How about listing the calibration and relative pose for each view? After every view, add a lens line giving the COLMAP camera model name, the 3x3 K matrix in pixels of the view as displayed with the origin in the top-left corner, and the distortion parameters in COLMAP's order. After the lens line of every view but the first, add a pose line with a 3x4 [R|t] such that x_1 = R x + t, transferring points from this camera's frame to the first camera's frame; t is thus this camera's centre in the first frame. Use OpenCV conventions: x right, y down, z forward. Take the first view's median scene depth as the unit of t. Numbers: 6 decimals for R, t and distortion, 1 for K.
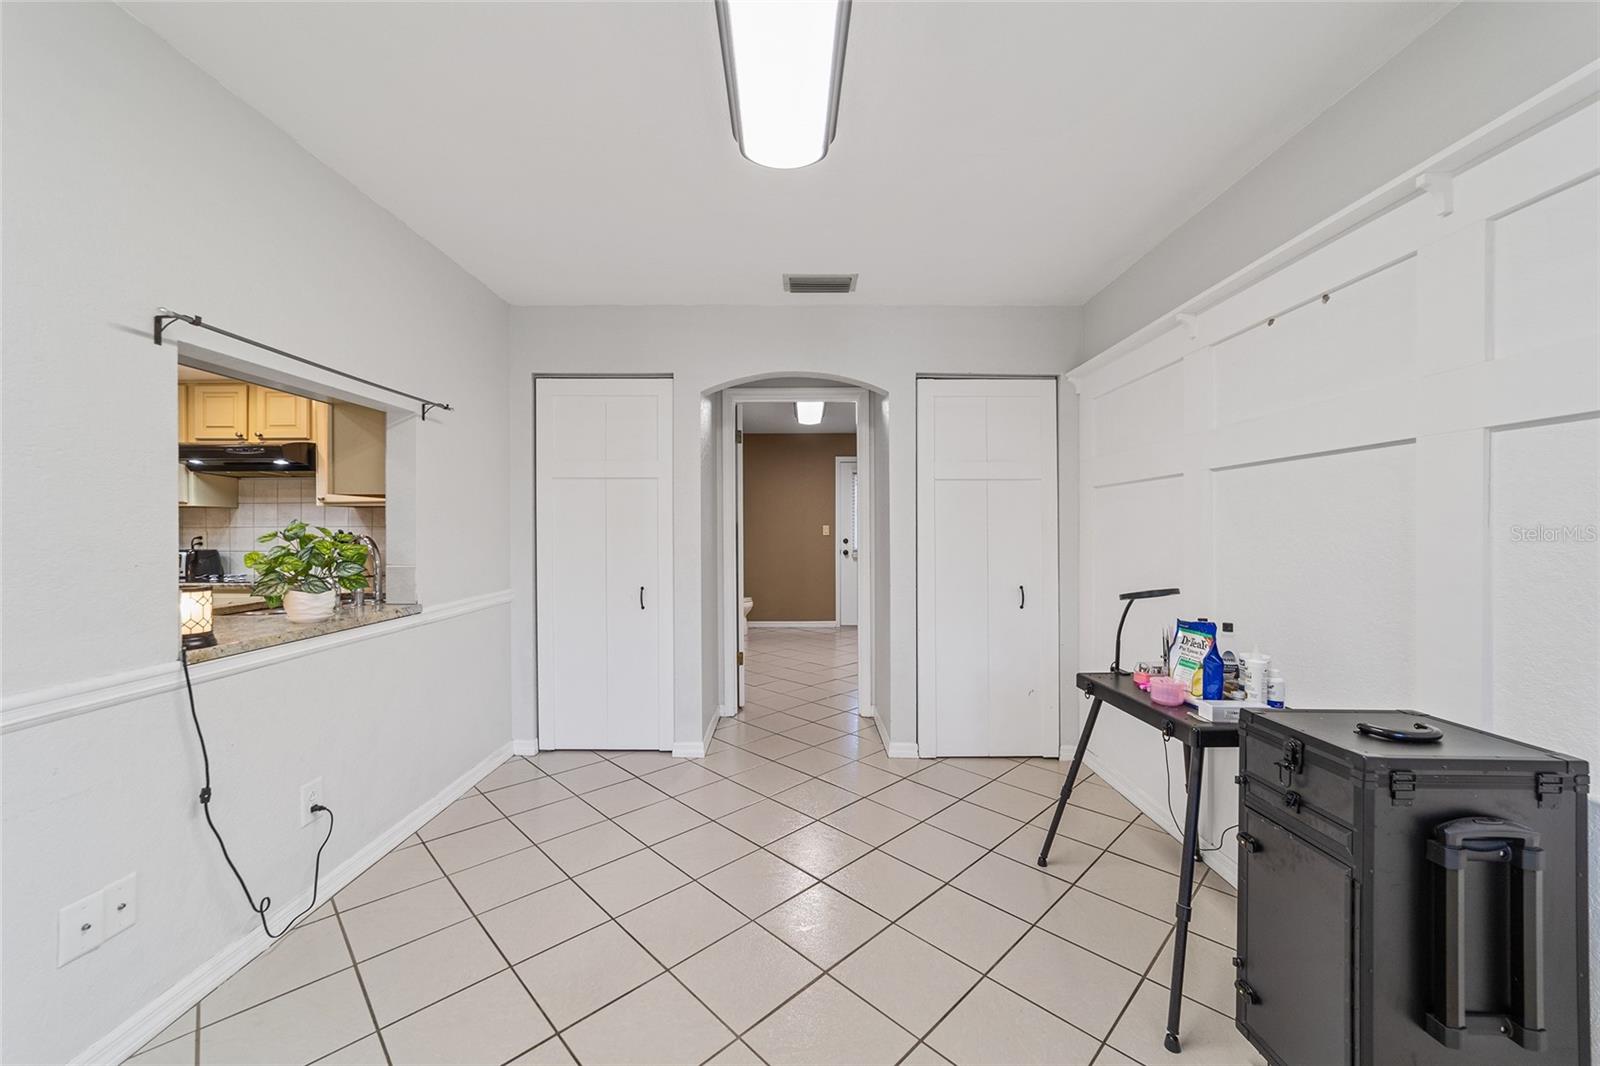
lens RADIAL K [[612.9, 0, 795.8], [0, 612.9, 529.1], [0, 0, 1]] dist [-0.022695, 0.009646]
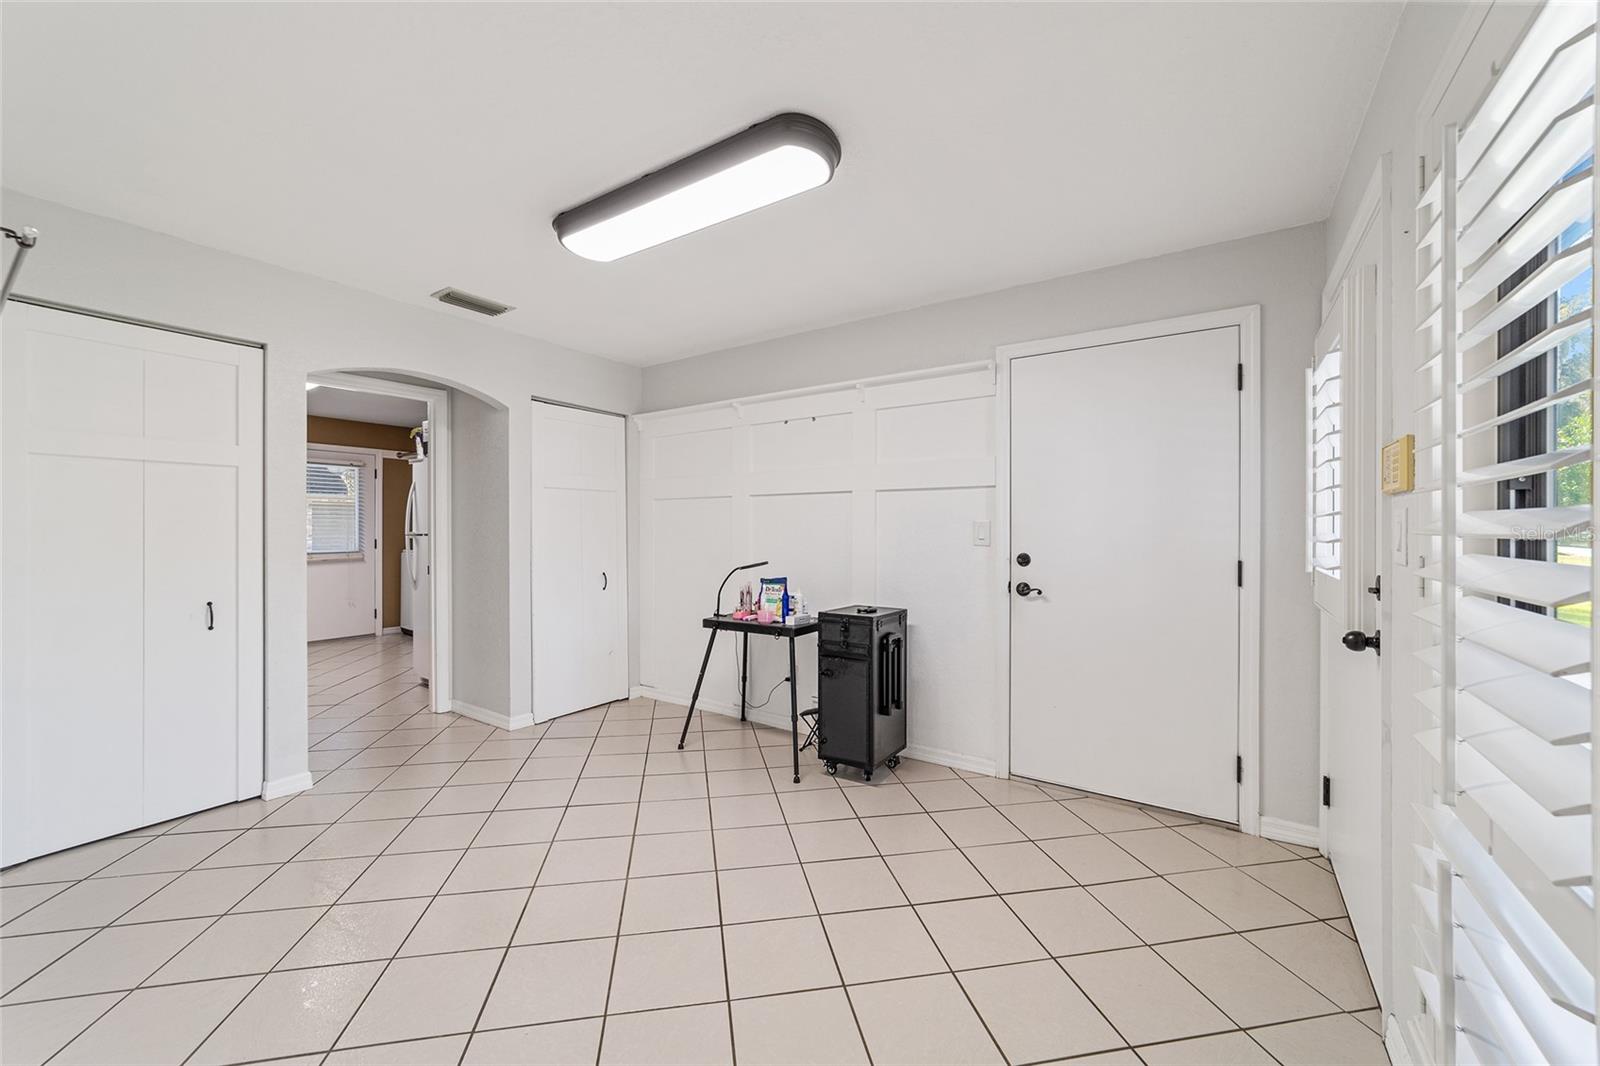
lens RADIAL K [[612.9, 0, 795.8], [0, 612.9, 529.1], [0, 0, 1]] dist [-0.022695, 0.009646]
pose [[0.559984, -0.001406, 0.828502, -0.706527], [-0.000327, 0.999998, 0.001919, -0.004098], [-0.828503, -0.001346, 0.559982, -0.101477]]
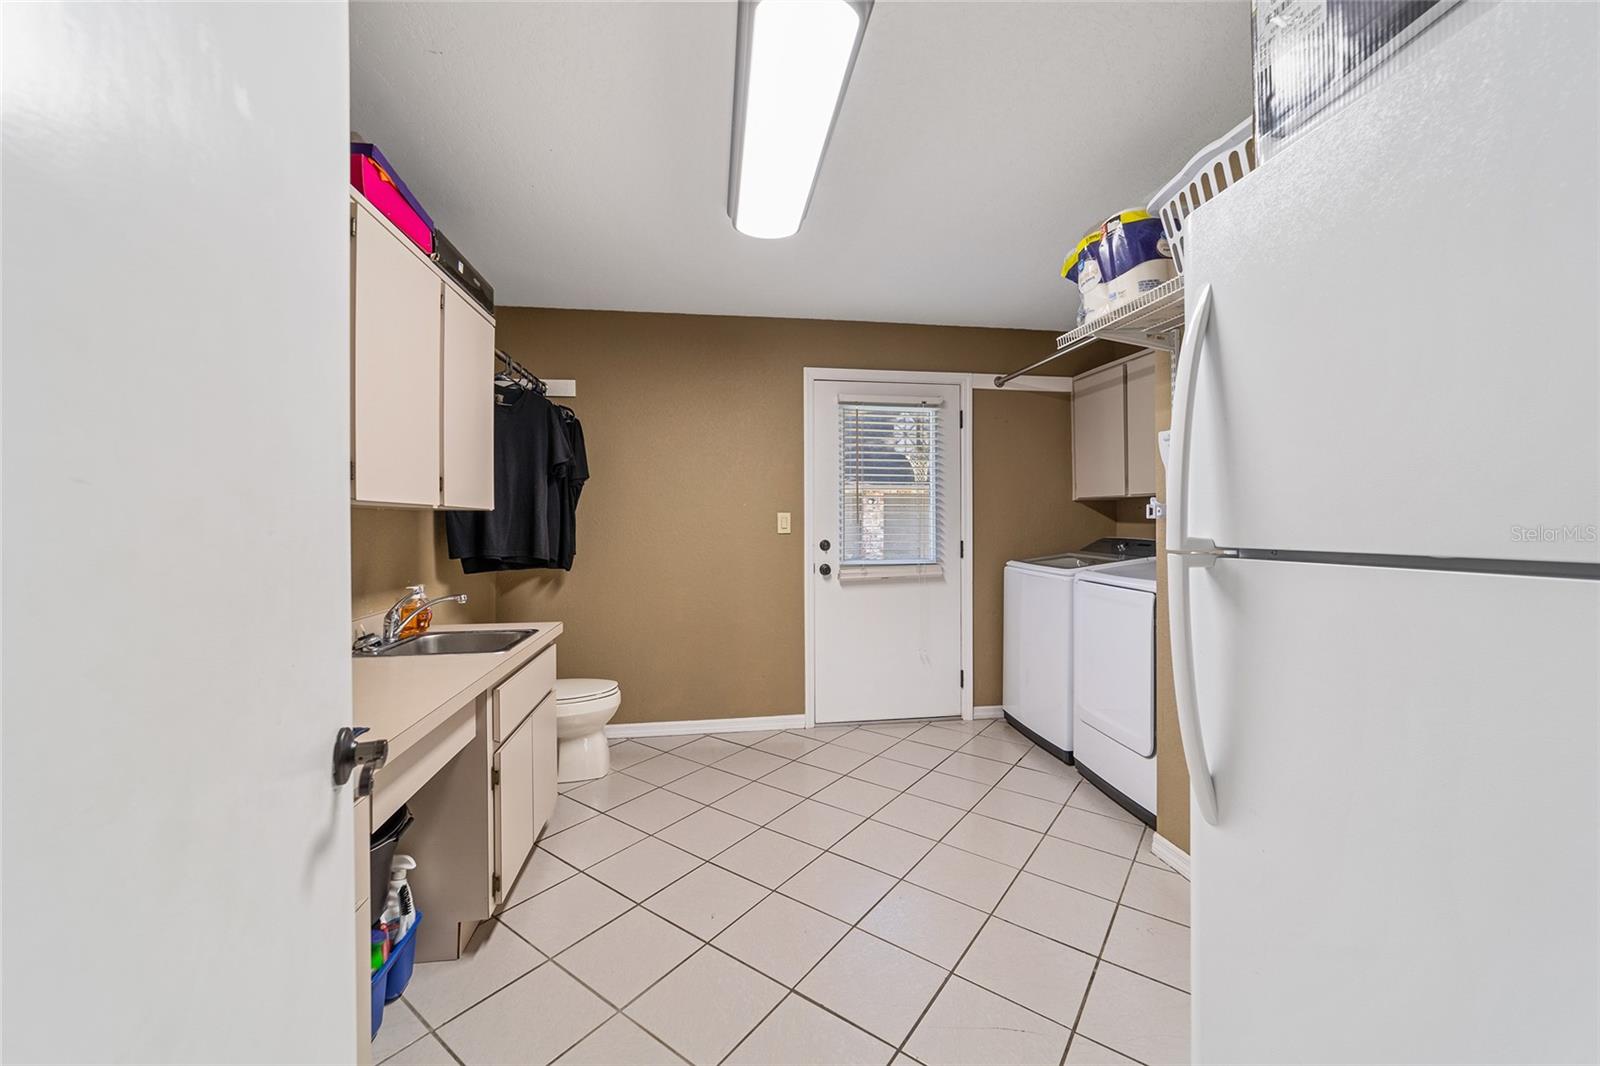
lens RADIAL K [[612.9, 0, 795.8], [0, 612.9, 529.1], [0, 0, 1]] dist [-0.022695, 0.009646]
pose [[0.987582, -0.008114, 0.156897, -0.045883], [0.006620, 0.999928, 0.010044, 0.002976], [-0.156967, -0.008880, 0.987564, 1.841126]]
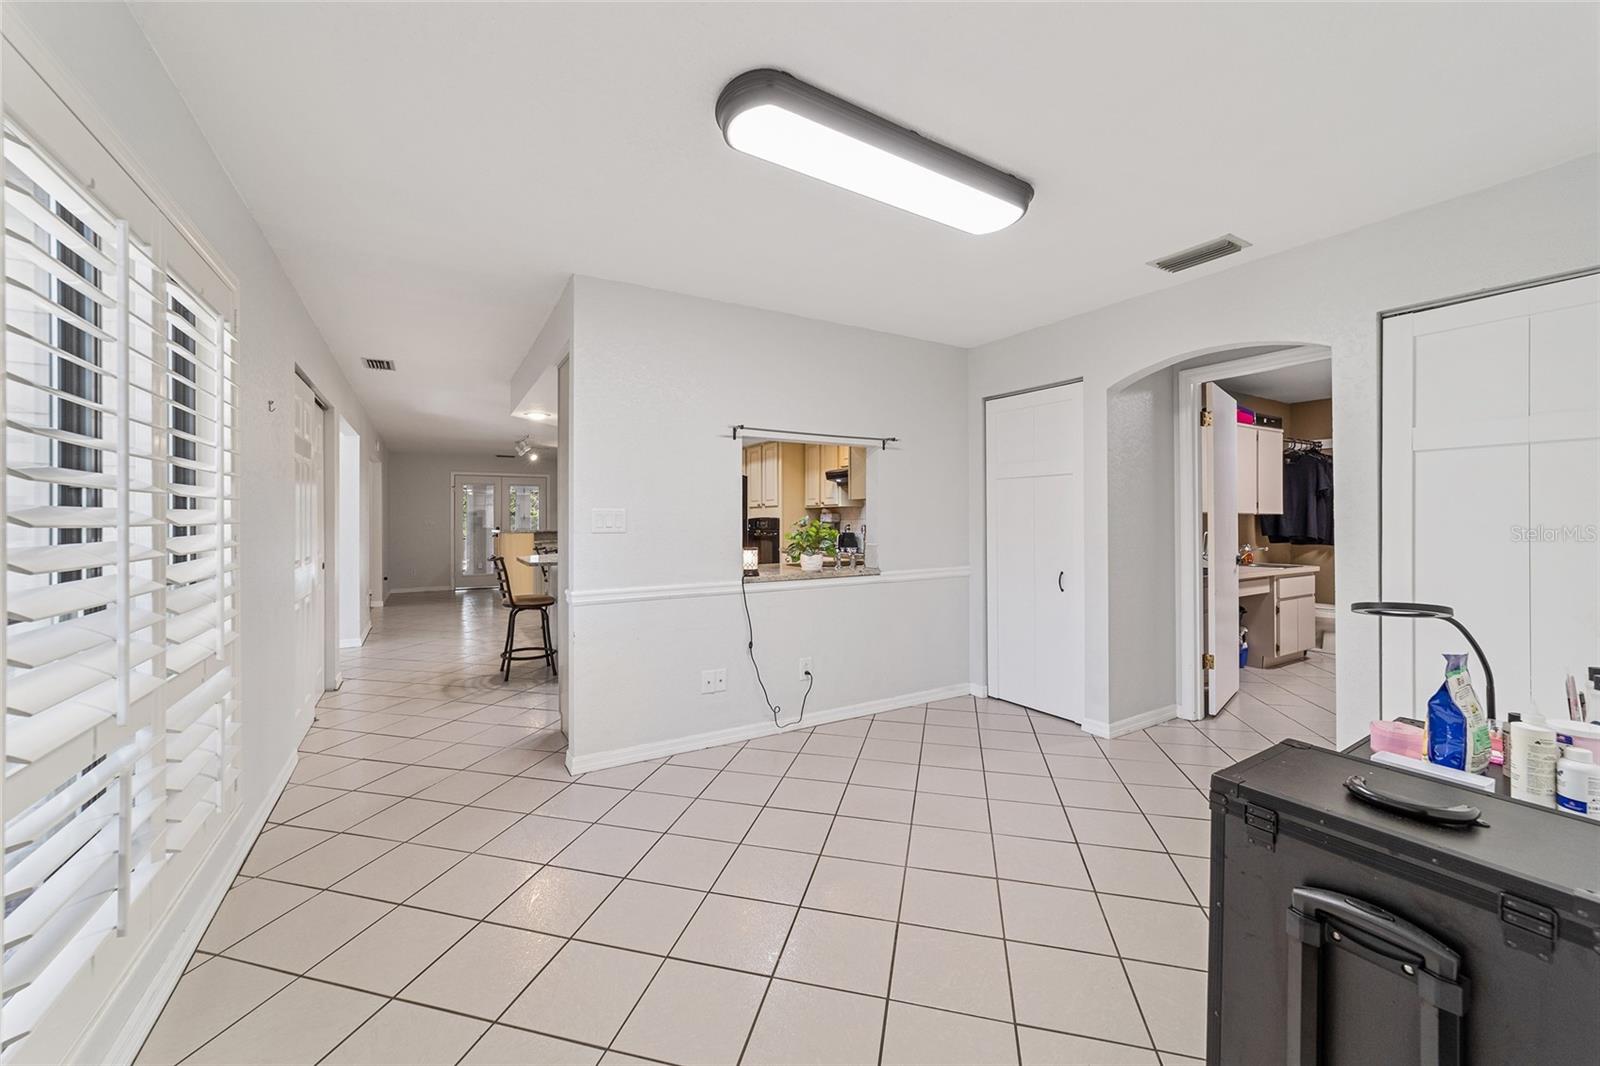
lens RADIAL K [[611.8, 0, 796.5], [0, 611.8, 519.8], [0, 0, 1]] dist [0.000076, -0.000016]
pose [[0.528292, -0.001155, -0.849062, 0.664832], [0.002632, 0.999996, 0.000277, -0.003895], [0.849059, -0.002381, 0.528293, -0.007119]]
